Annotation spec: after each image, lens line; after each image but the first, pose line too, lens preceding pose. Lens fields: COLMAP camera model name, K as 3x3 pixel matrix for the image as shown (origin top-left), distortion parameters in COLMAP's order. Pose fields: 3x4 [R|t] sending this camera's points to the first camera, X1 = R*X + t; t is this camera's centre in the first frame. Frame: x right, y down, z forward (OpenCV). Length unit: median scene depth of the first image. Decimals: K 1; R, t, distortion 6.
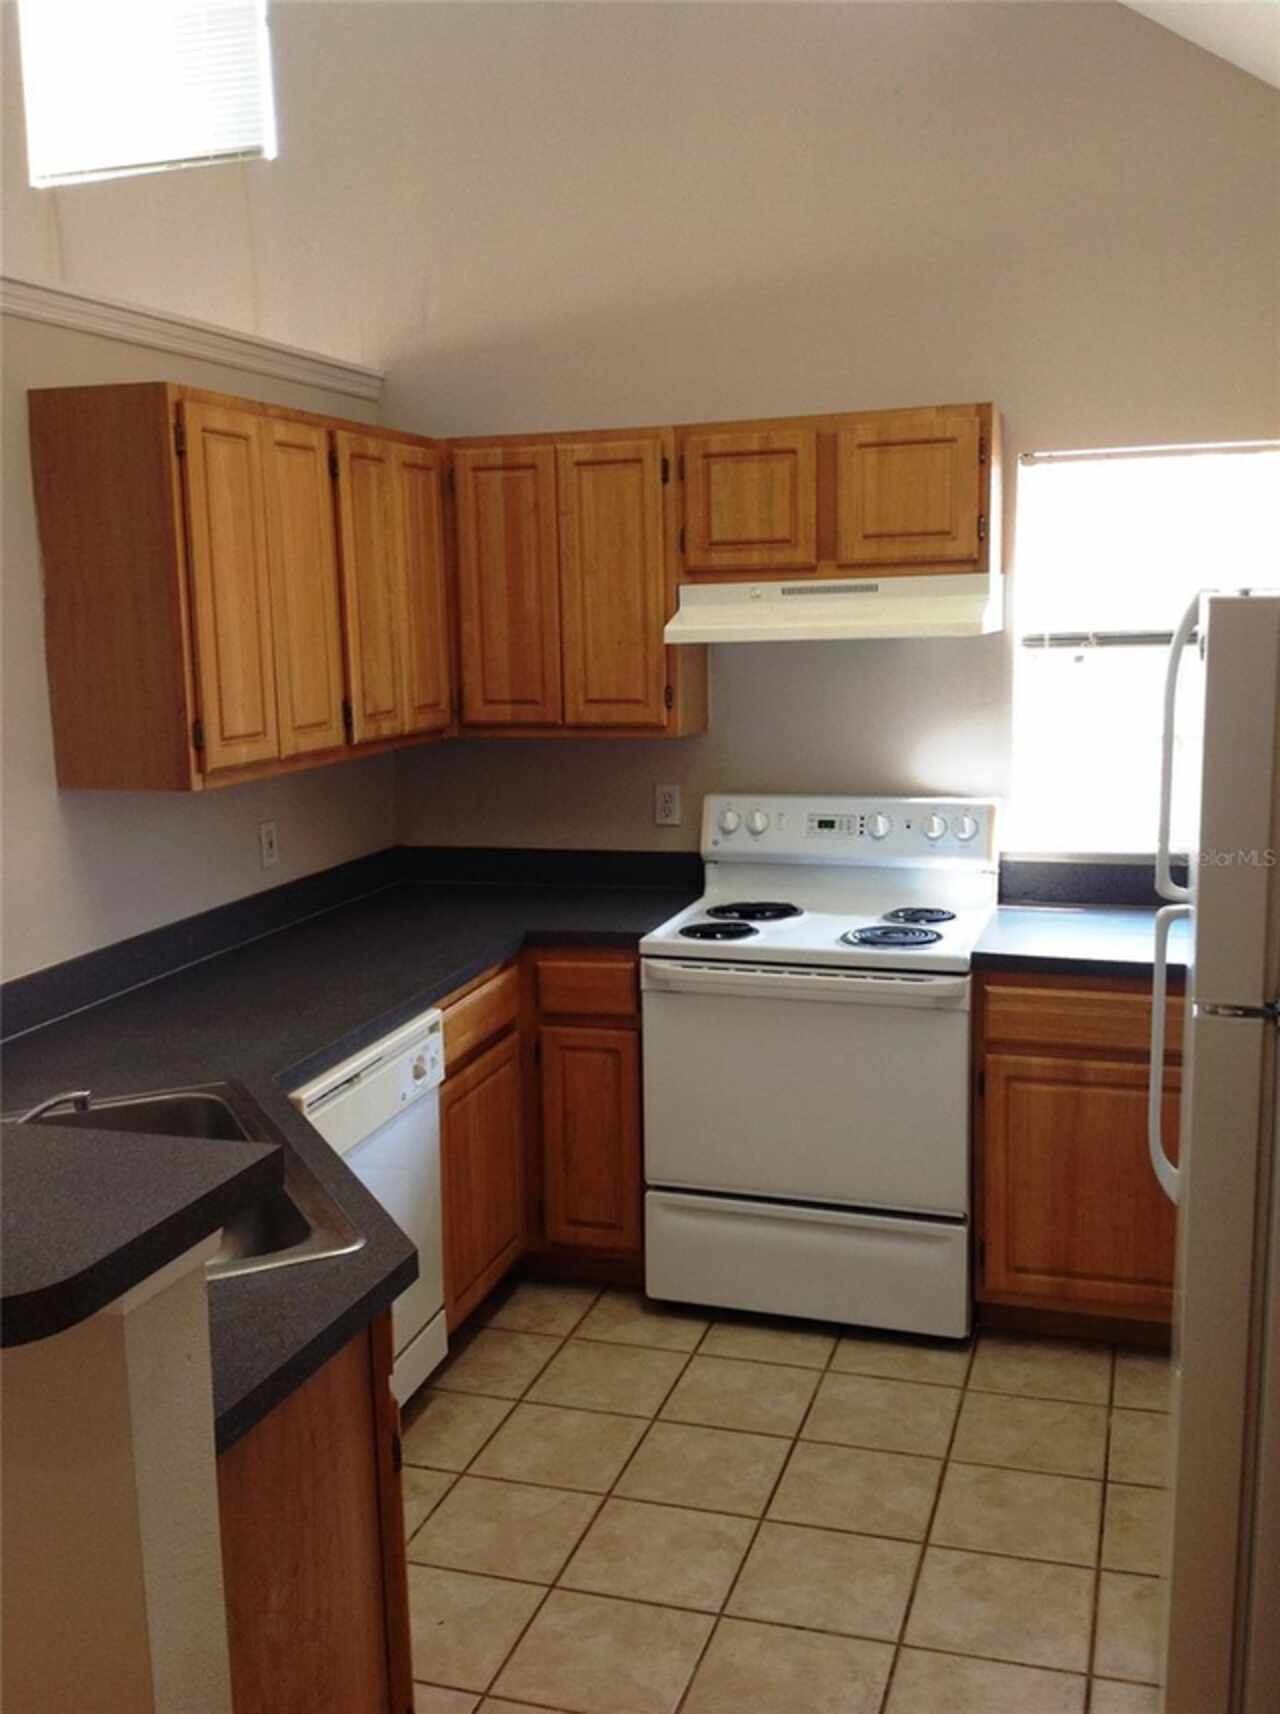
lens RADIAL K [[1583.3, 0, 733.7], [0, 1583.3, 863.2], [0, 0, 1]] dist [0.178509, -0.357157]
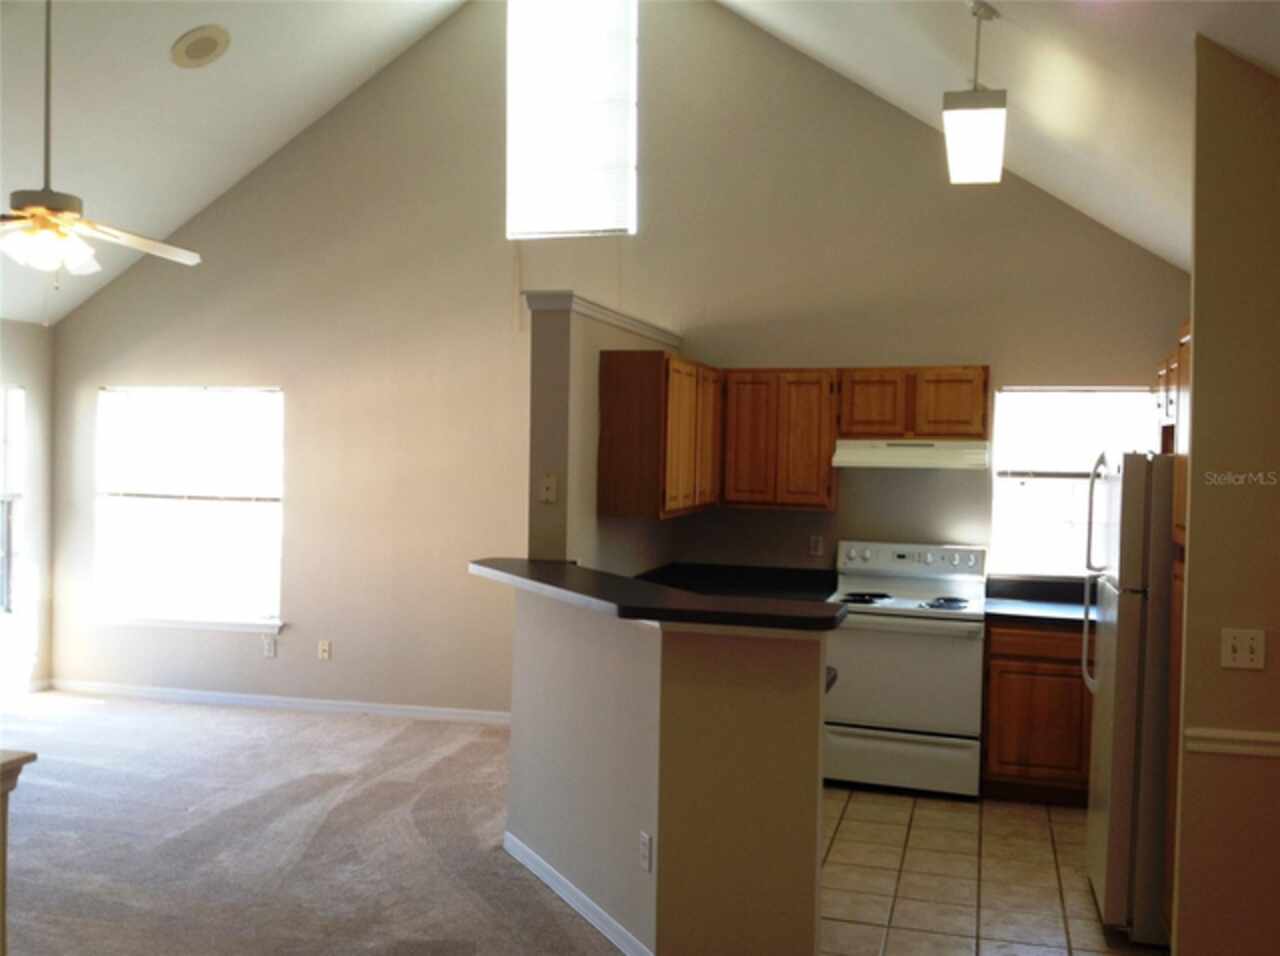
lens RADIAL K [[1284.5, 0, 640.0], [0, 1284.5, 478.0], [0, 0, 1]] dist [0.134980, -0.429708]
pose [[0.999024, 0.043275, 0.008795, -0.311496], [-0.041575, 0.988841, -0.143058, 0.133736], [-0.014888, 0.142553, 0.989675, -0.697170]]
